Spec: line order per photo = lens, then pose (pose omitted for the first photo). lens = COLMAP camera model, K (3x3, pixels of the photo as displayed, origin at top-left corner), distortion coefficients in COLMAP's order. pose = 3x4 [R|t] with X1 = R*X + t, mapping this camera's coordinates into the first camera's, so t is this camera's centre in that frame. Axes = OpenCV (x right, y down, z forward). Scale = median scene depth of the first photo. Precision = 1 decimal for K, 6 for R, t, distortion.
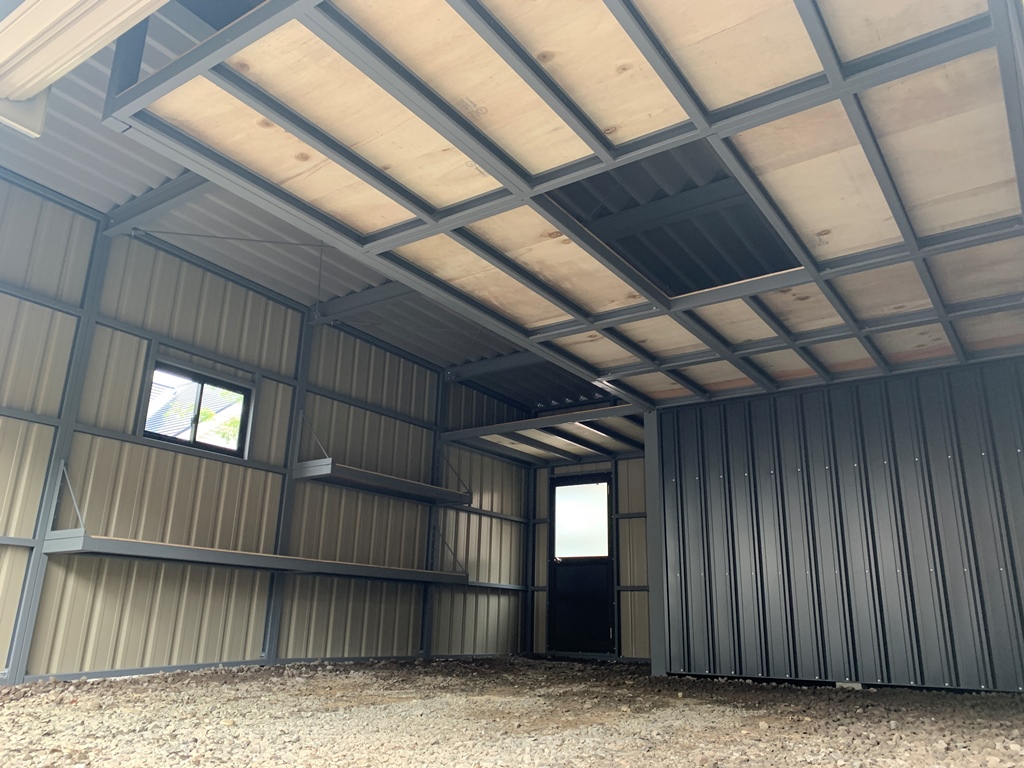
lens RADIAL K [[809.7, 0, 518.1], [0, 809.7, 361.9], [0, 0, 1]] dist [0.016932, 0.001097]
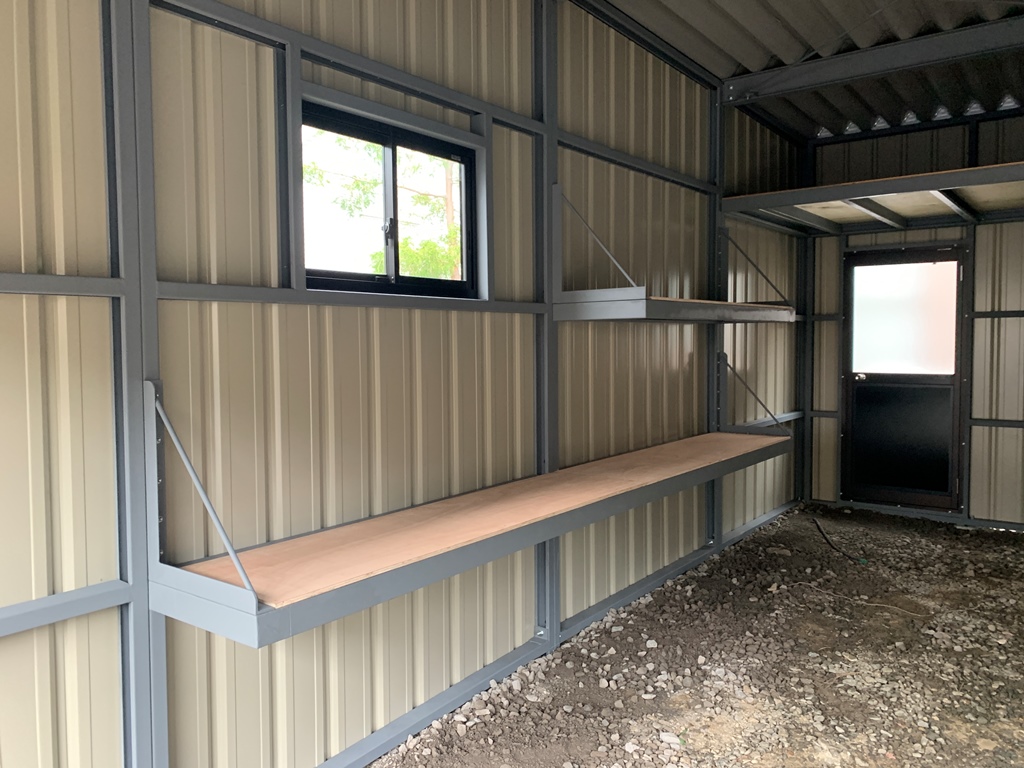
lens RADIAL K [[809.7, 0, 518.1], [0, 809.7, 361.9], [0, 0, 1]] dist [0.016932, 0.001097]
pose [[0.999385, -0.025482, -0.024071, -0.291299], [0.032334, 0.935331, 0.352294, -0.016959], [0.013537, -0.352856, 0.935580, 0.501186]]
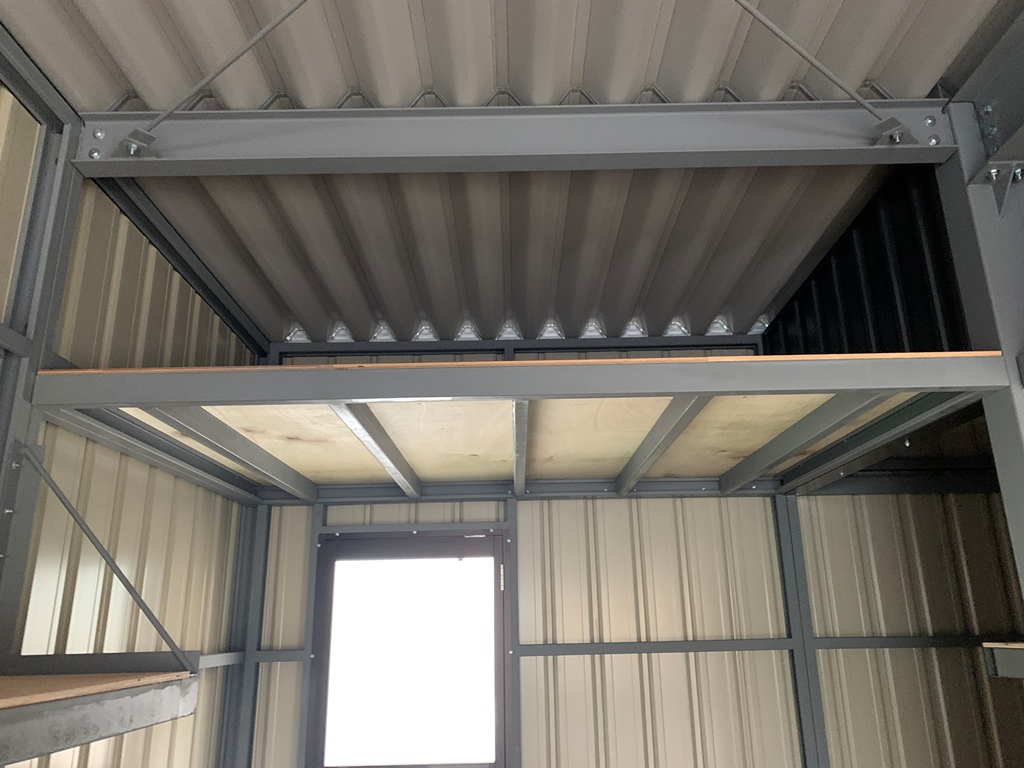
lens RADIAL K [[781.2, 0, 516.8], [0, 781.2, 369.4], [0, 0, 1]] dist [0.004129, 0.001013]
pose [[0.814523, 0.139724, 0.563054, -0.137012], [-0.149894, 0.988294, -0.028410, 0.092503], [-0.560432, -0.061258, 0.825932, 0.927150]]
